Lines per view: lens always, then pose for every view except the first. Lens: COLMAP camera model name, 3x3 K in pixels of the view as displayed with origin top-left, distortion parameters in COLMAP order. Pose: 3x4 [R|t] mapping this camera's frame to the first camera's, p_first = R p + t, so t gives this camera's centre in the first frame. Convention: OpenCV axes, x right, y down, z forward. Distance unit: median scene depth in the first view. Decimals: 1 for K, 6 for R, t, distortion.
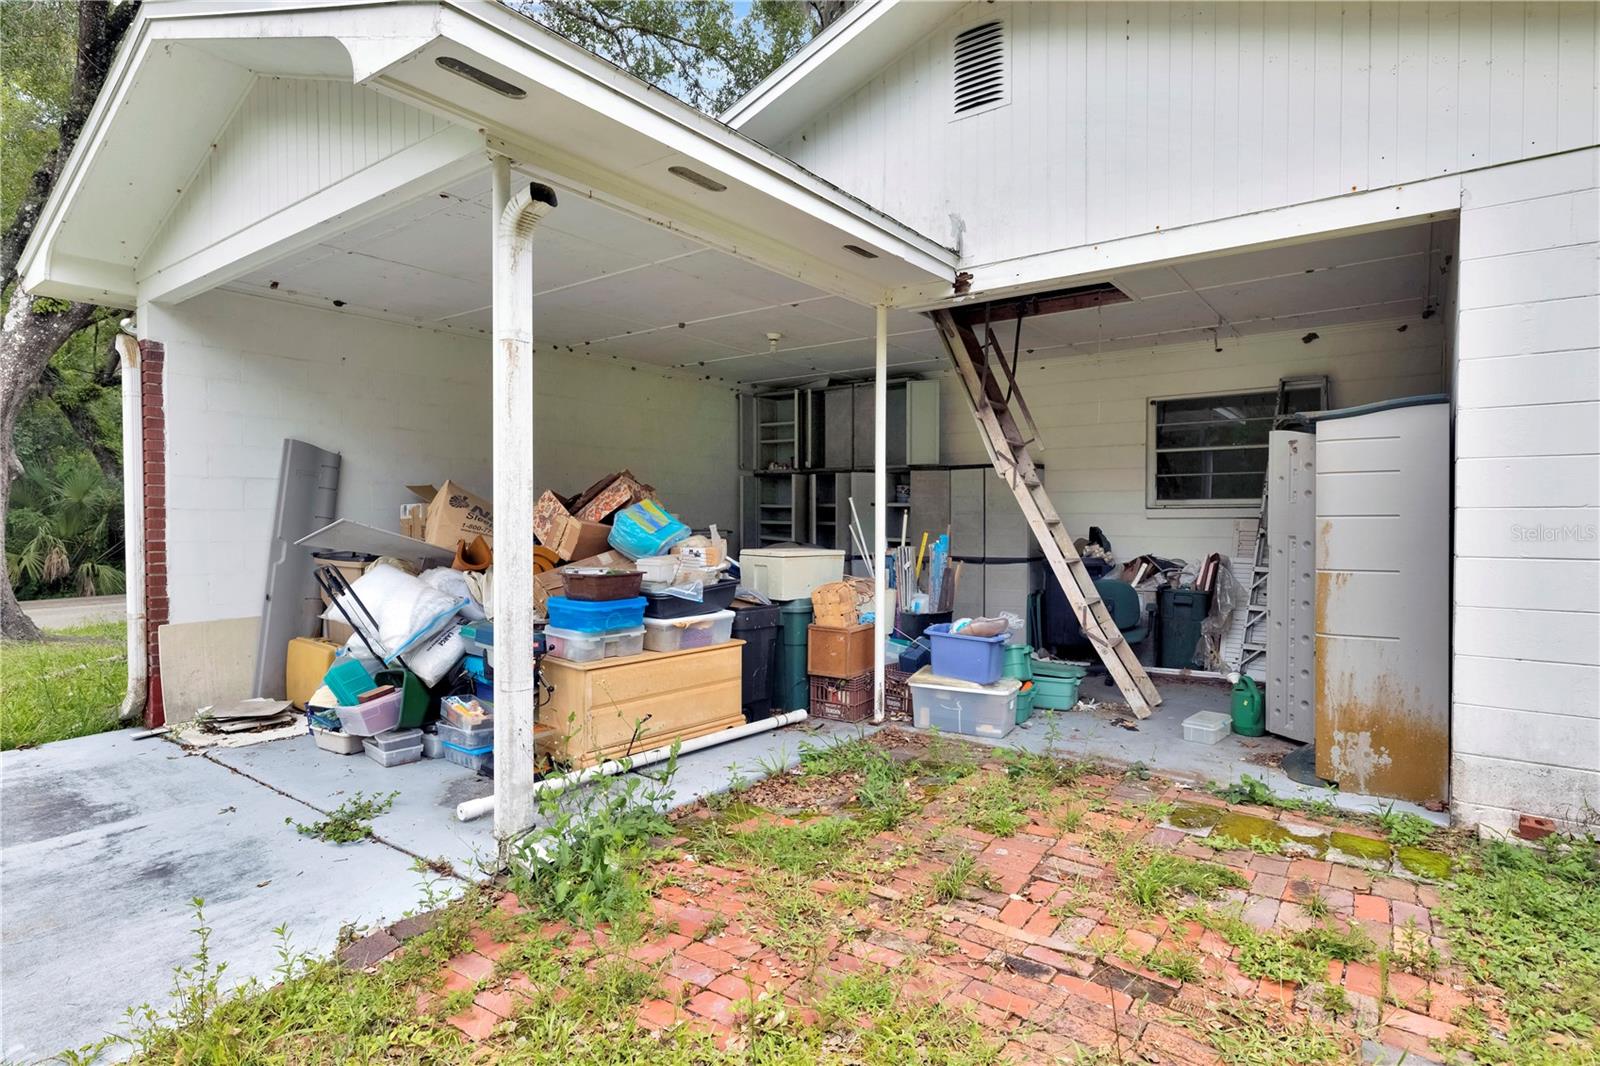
lens RADIAL K [[859.0, 0, 800.0], [0, 859.0, 533.0], [0, 0, 1]] dist [0.002532, 0.000197]
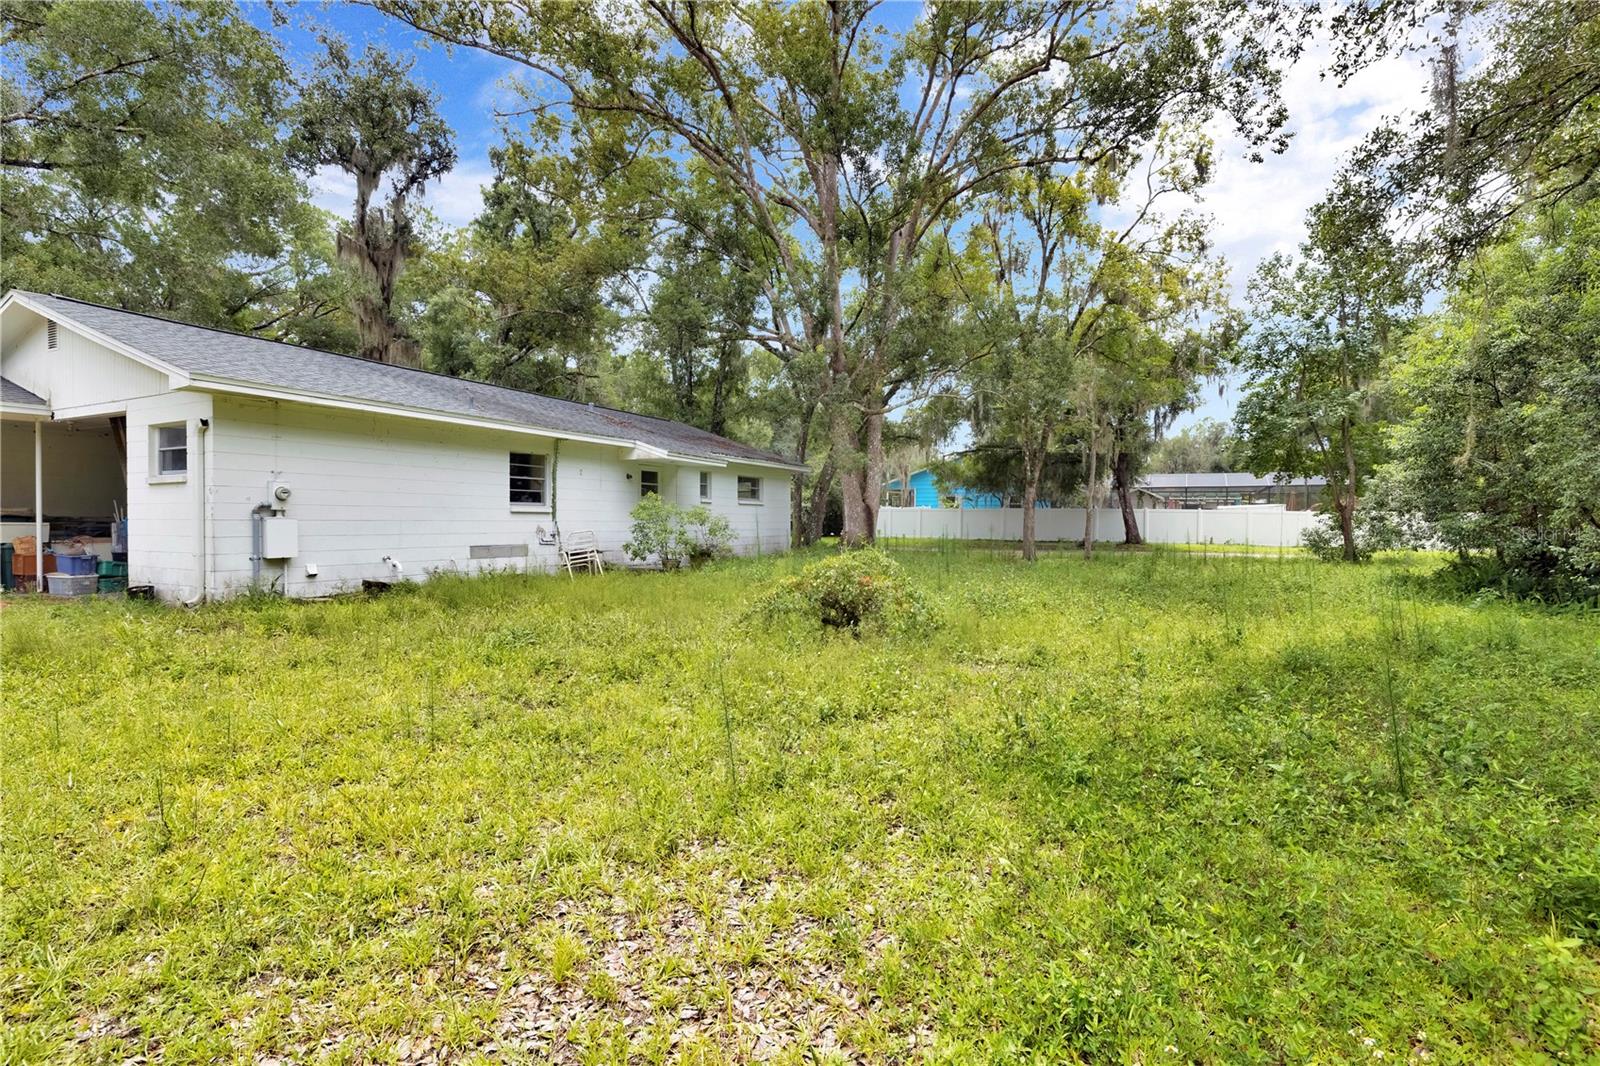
lens RADIAL K [[776.9, 0, 800.0], [0, 776.9, 533.0], [0, 0, 1]] dist [0.001133, 0.000260]
pose [[0.983849, -0.000850, 0.178998, 1.890110], [0.000946, 0.999999, -0.000450, 0.057304], [-0.178997, 0.000612, 0.983849, -1.605549]]
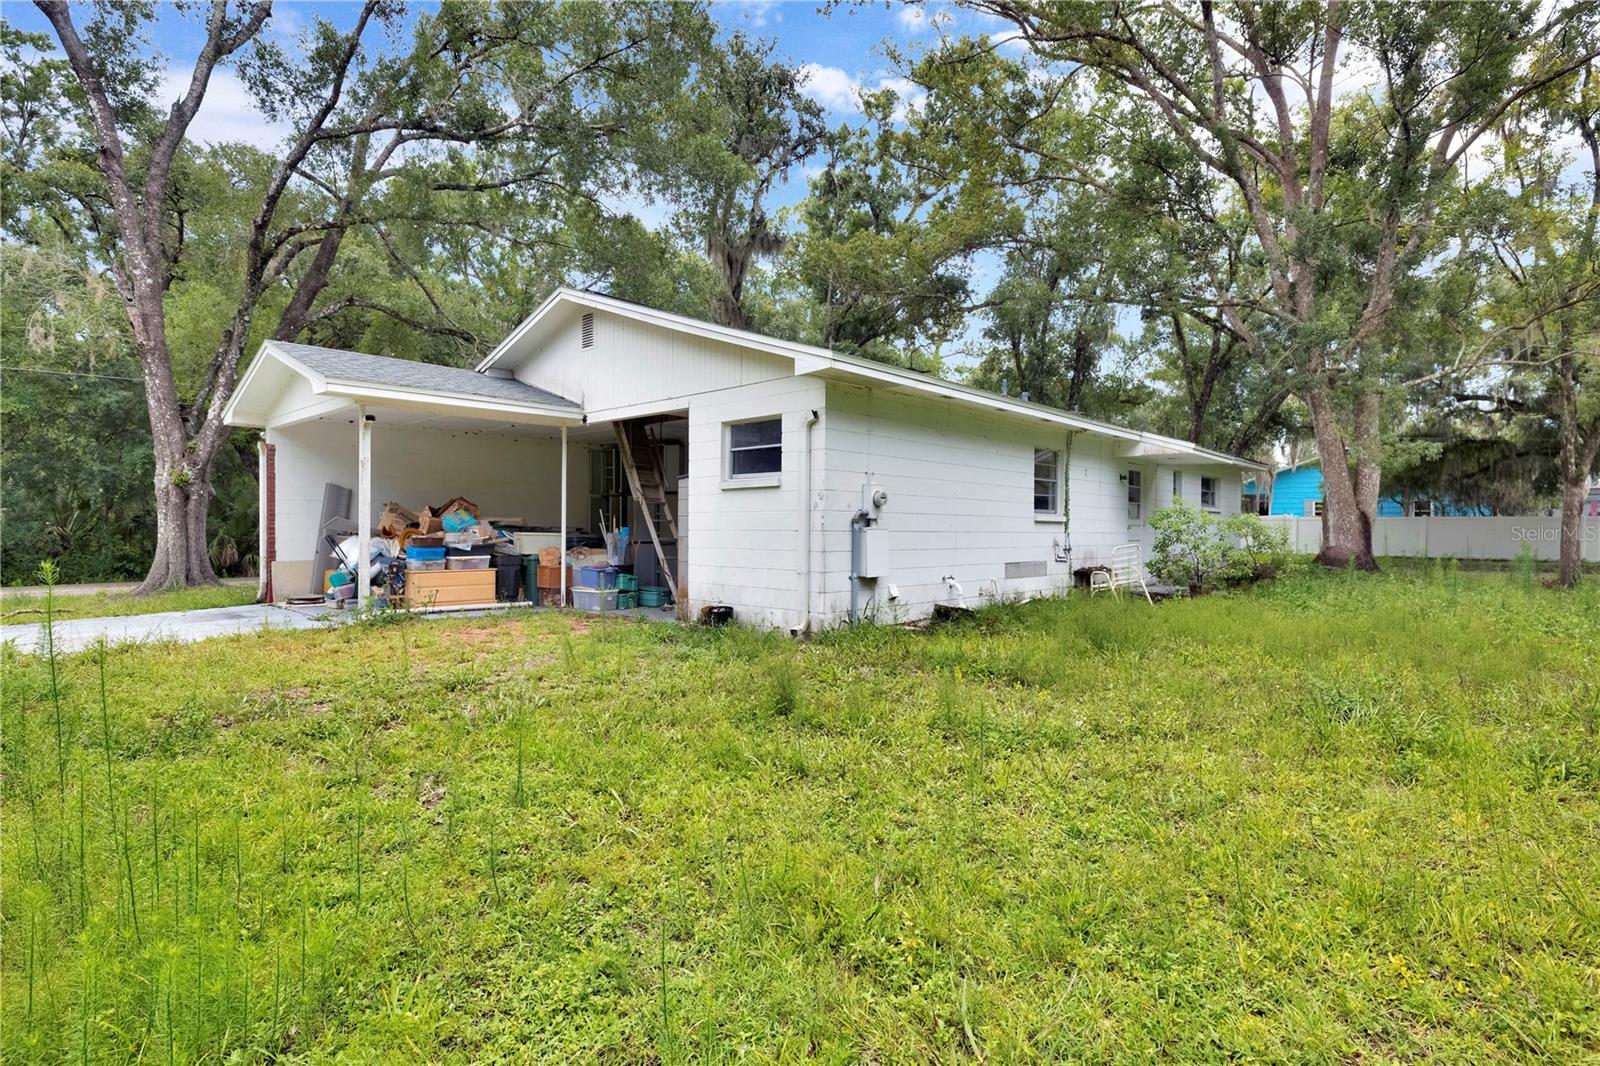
lens RADIAL K [[834.8, 0, 800.0], [0, 834.8, 533.0], [0, 0, 1]] dist [-0.001394, -0.000126]
pose [[0.993839, 0.004555, -0.110743, 1.008939], [-0.006134, 0.999884, -0.013924, 0.051733], [0.110667, 0.014518, 0.993752, -1.190899]]
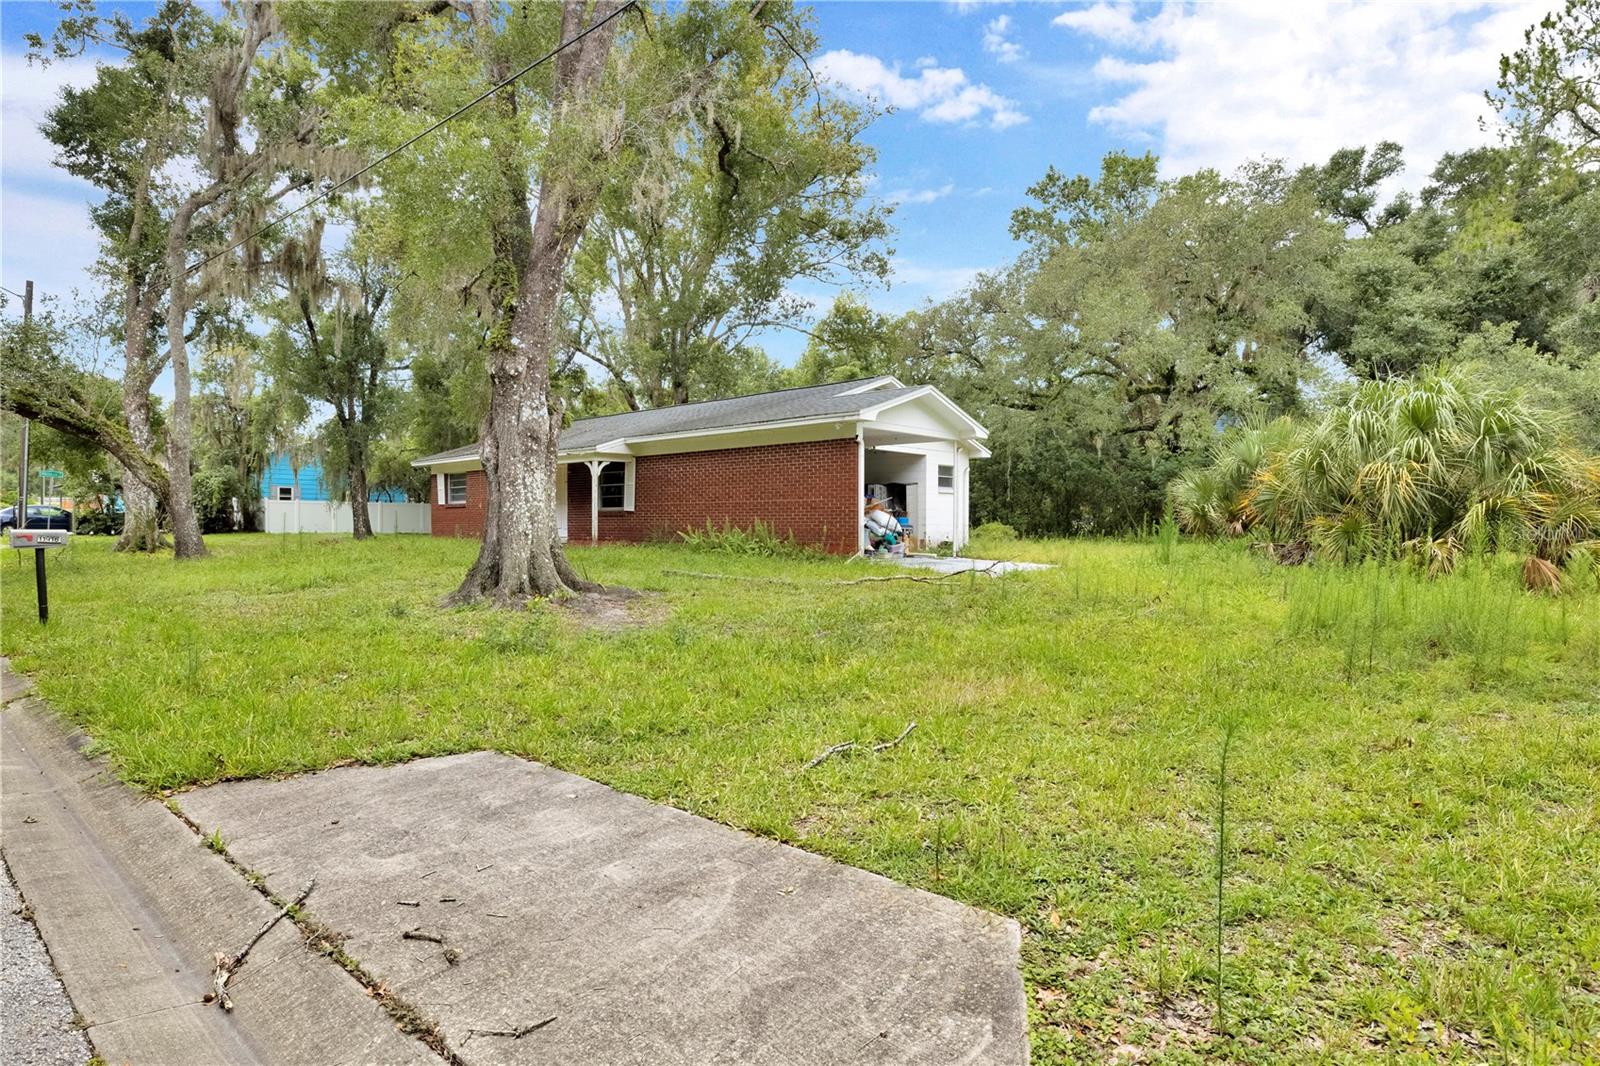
lens RADIAL K [[859.0, 0, 800.0], [0, 859.0, 533.0], [0, 0, 1]] dist [0.002532, 0.000197]
pose [[0.066060, -0.003076, 0.997811, -3.809922], [0.011553, 0.999931, 0.002318, 0.121249], [-0.997749, 0.011374, 0.066091, 1.012631]]
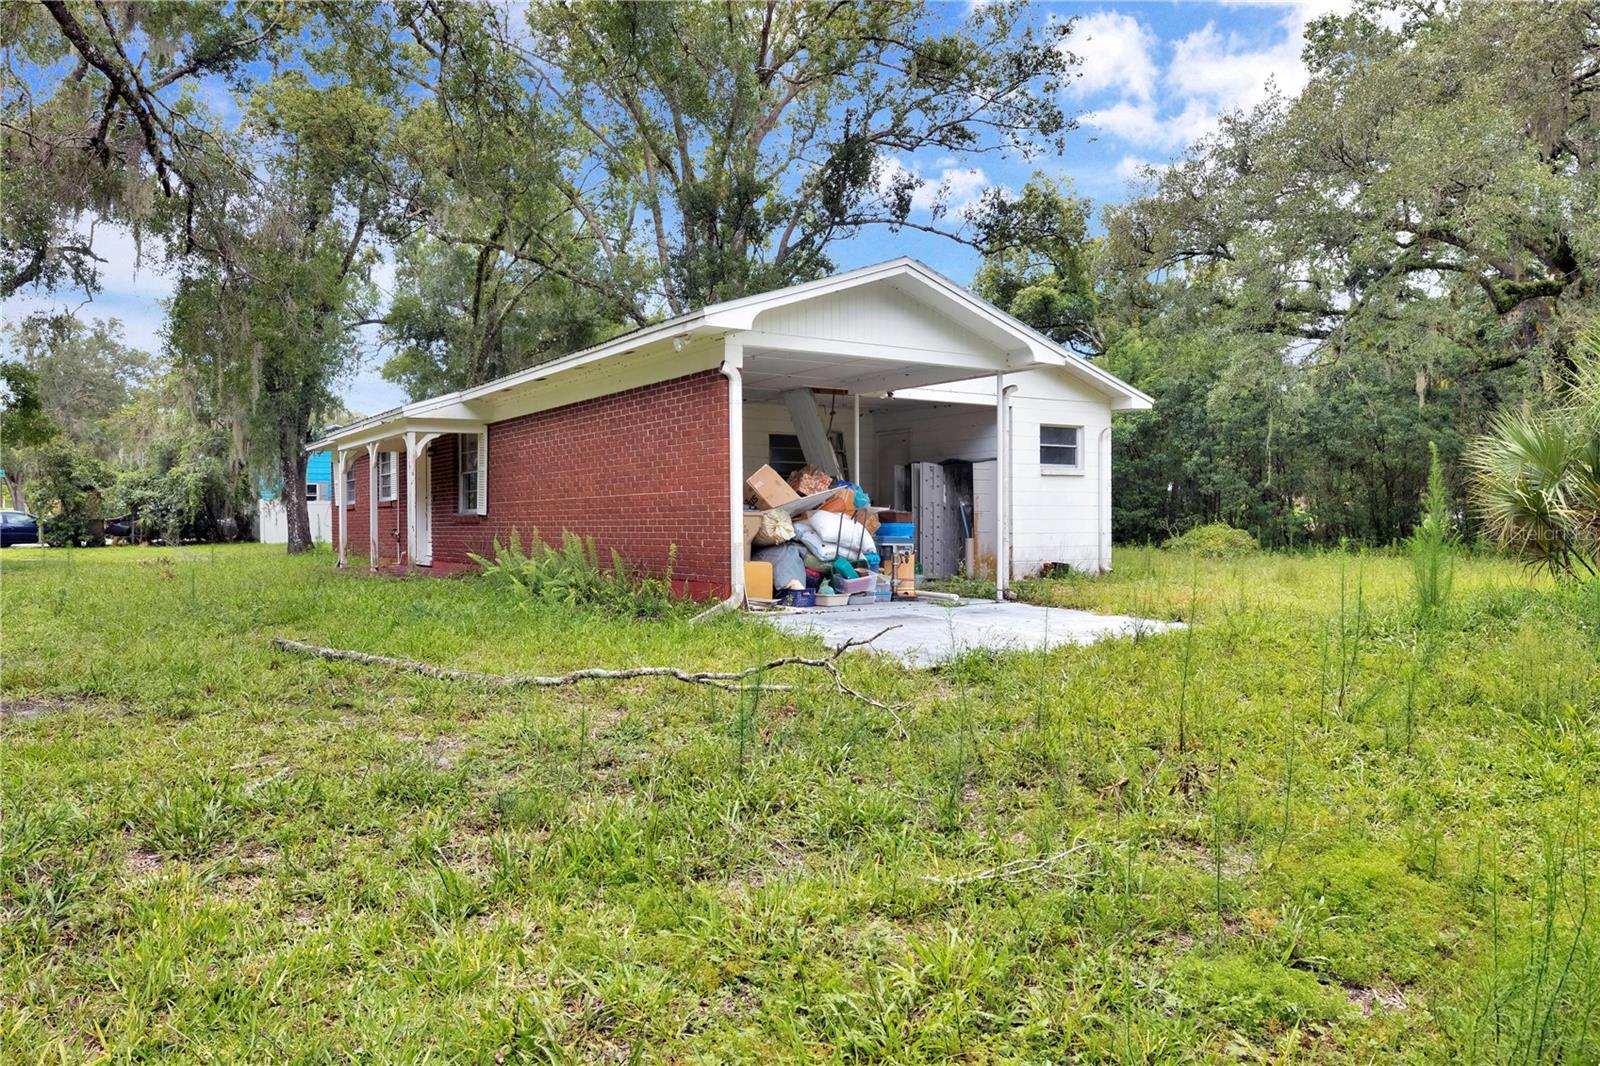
lens RADIAL K [[1111.3, 0, 800.0], [0, 1111.3, 533.0], [0, 0, 1]] dist [-0.000977, -0.000714]
pose [[0.307998, -0.003620, 0.951380, -2.563385], [0.017507, 0.999845, -0.001863, 0.091201], [-0.951226, 0.017230, 0.308013, 0.271659]]
